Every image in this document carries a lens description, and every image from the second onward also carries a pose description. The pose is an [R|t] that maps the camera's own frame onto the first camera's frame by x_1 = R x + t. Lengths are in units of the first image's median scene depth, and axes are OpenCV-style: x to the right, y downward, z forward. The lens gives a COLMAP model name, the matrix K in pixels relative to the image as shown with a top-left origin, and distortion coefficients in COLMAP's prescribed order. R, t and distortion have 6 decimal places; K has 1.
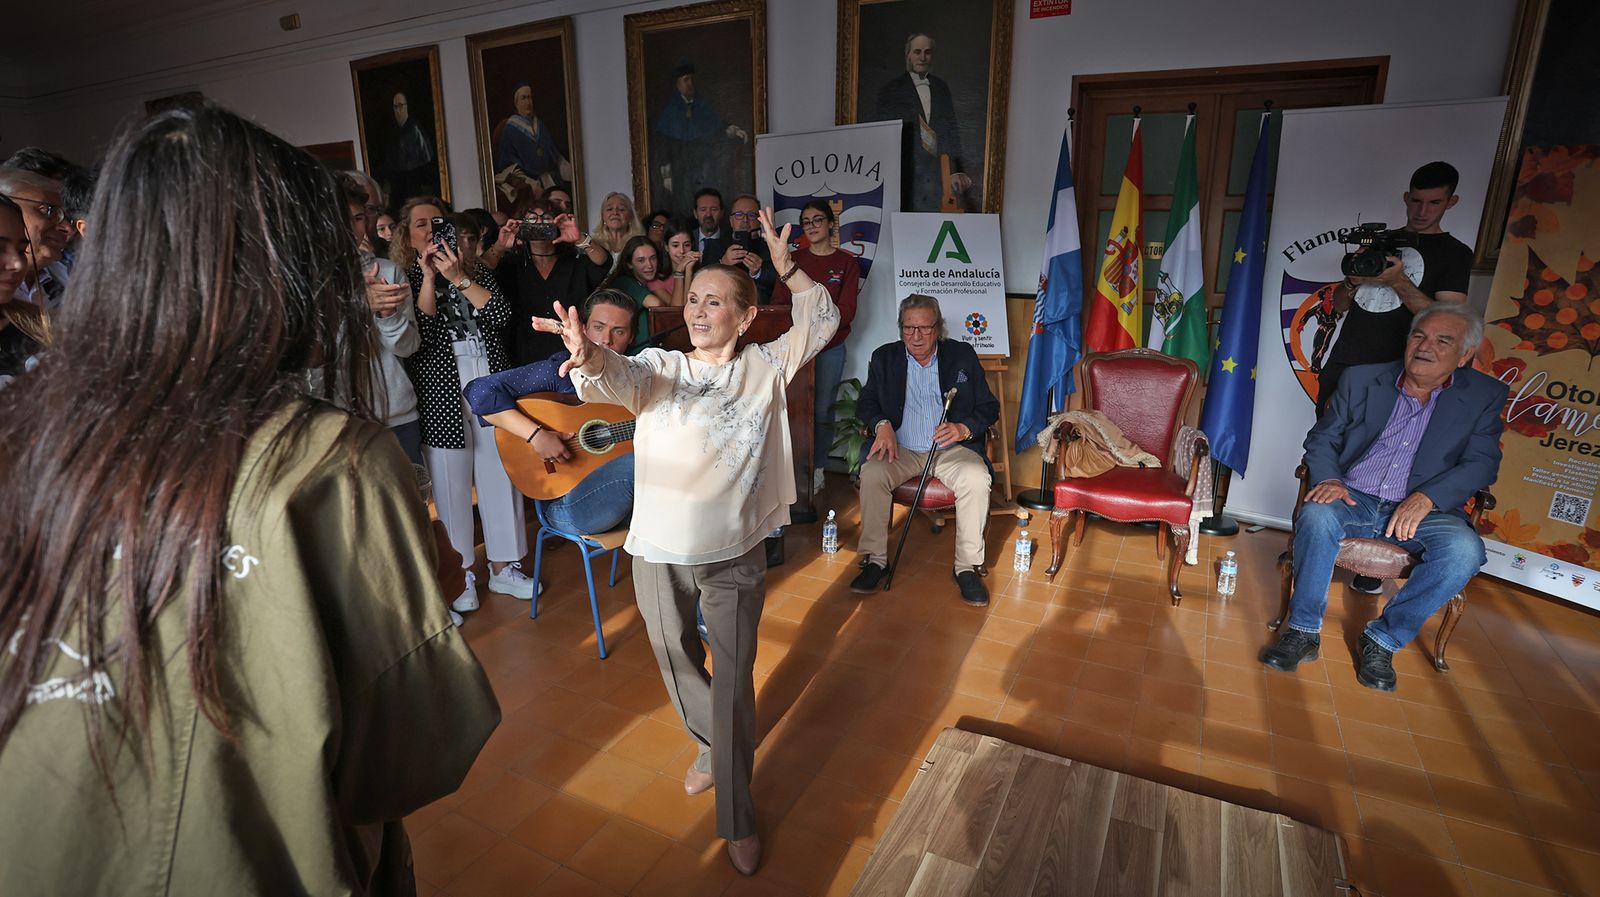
lens RADIAL K [[782.8, 0, 806.6], [0, 782.8, 434.8], [0, 0, 1]] dist [-0.065050, 0.026773]
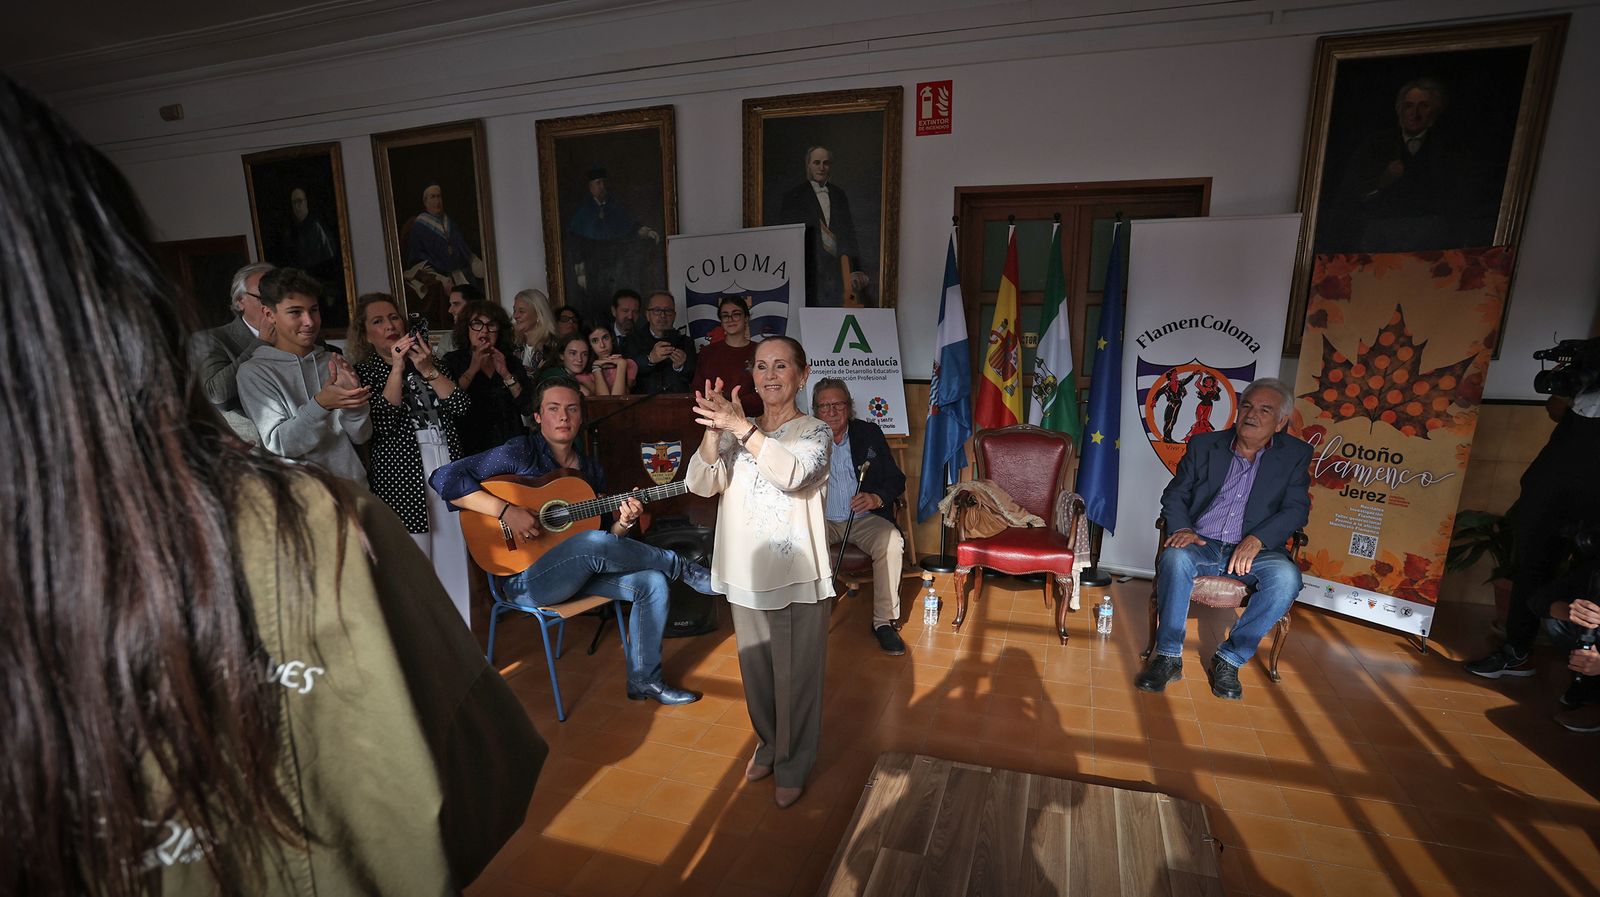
lens RADIAL K [[765.0, 0, 803.9], [0, 765.0, 507.4], [0, 0, 1]] dist [-0.061182, 0.022158]
pose [[0.989849, -0.036171, 0.137446, -0.044736], [0.038864, 0.999100, -0.016966, 0.015254], [-0.136709, 0.022135, 0.990364, -0.063648]]
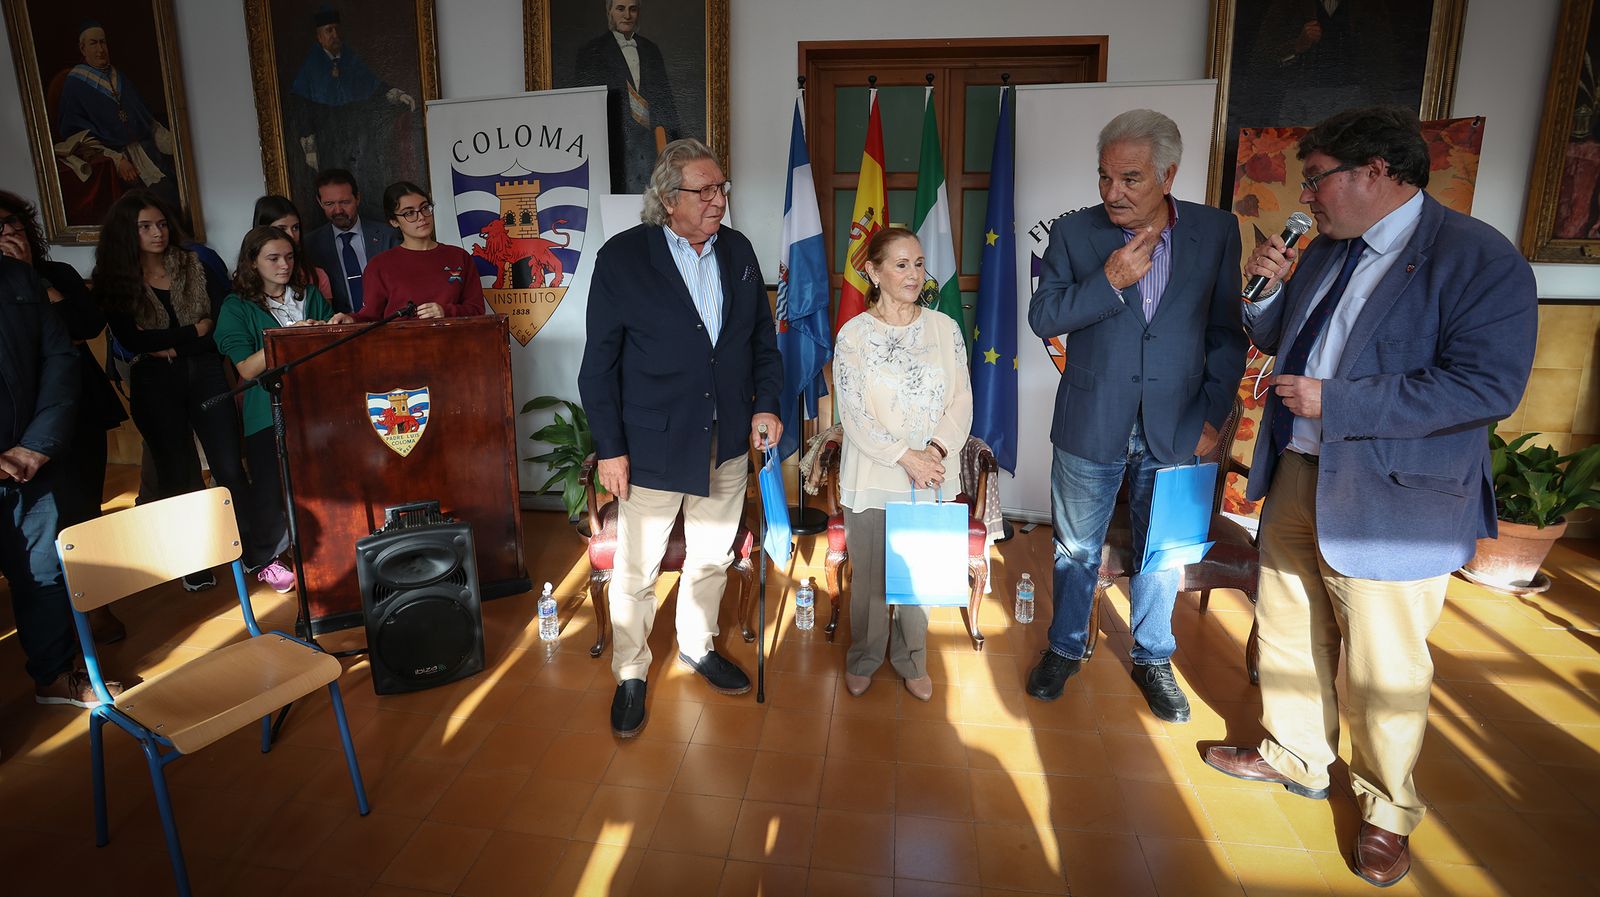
lens RADIAL K [[782.8, 0, 779.0], [0, 782.8, 349.3], [0, 0, 1]] dist [-0.065050, 0.026773]
pose [[0.948116, -0.062185, 0.311783, 0.022251], [0.085688, 0.994376, -0.062243, -0.058613], [-0.306158, 0.085730, 0.948113, 0.185357]]
